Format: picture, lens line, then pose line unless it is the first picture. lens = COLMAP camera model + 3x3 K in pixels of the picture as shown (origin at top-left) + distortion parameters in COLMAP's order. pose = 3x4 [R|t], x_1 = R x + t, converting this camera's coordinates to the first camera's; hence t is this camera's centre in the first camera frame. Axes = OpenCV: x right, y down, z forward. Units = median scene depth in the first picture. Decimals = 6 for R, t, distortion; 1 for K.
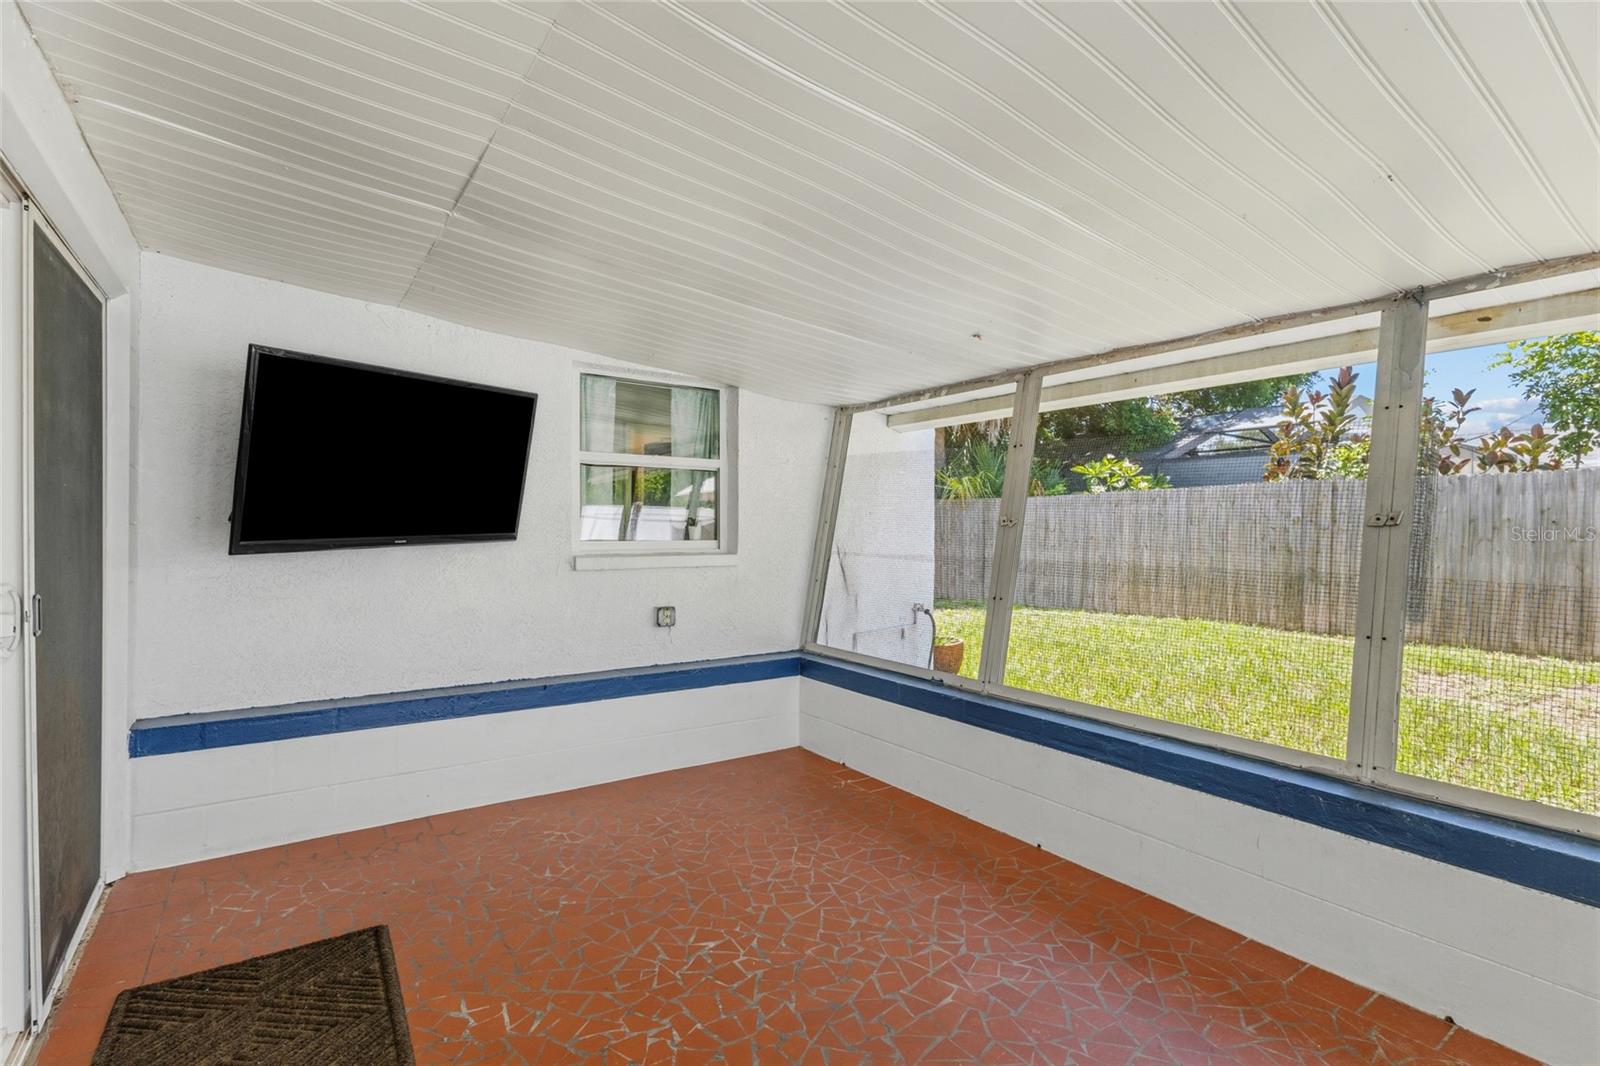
lens RADIAL K [[738.1, 0, 796.4], [0, 738.1, 527.9], [0, 0, 1]] dist [0.004325, 0.000288]
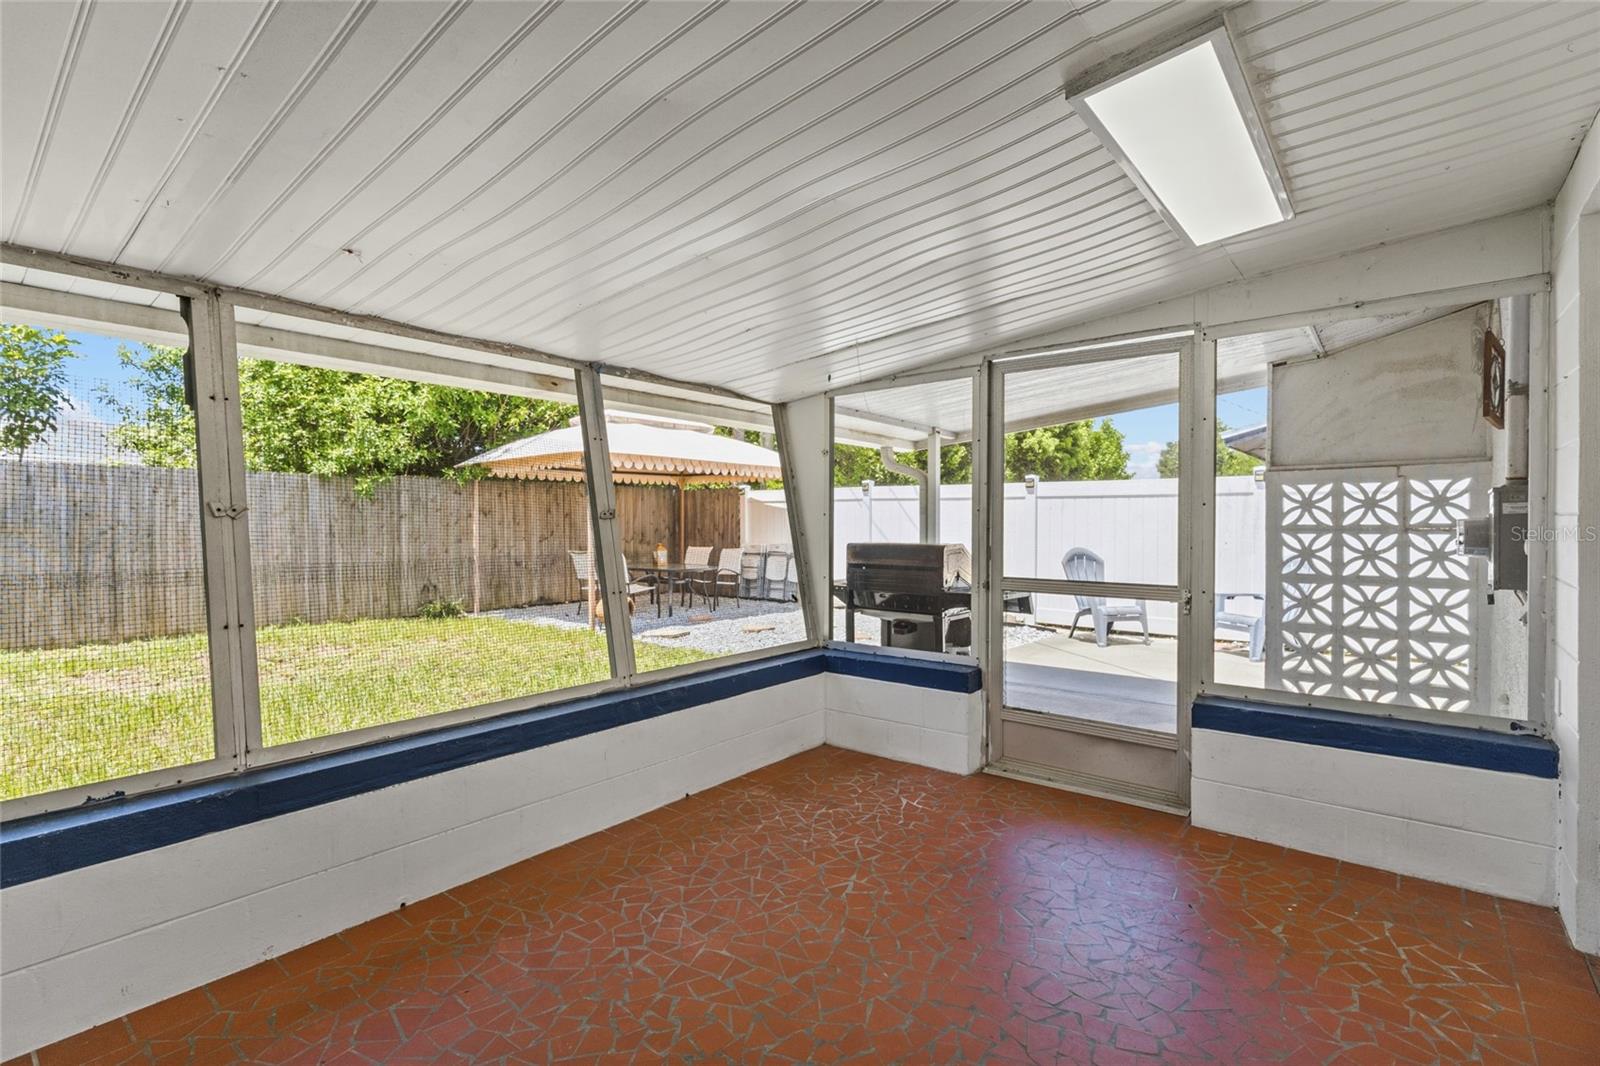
lens RADIAL K [[738.1, 0, 792.1], [0, 738.1, 531.8], [0, 0, 1]] dist [0.004325, 0.000288]
pose [[-0.271455, -0.015719, 0.962323, -0.631162], [0.000285, 0.999865, 0.016413, -0.000192], [-0.962451, 0.004730, -0.271414, 0.876395]]
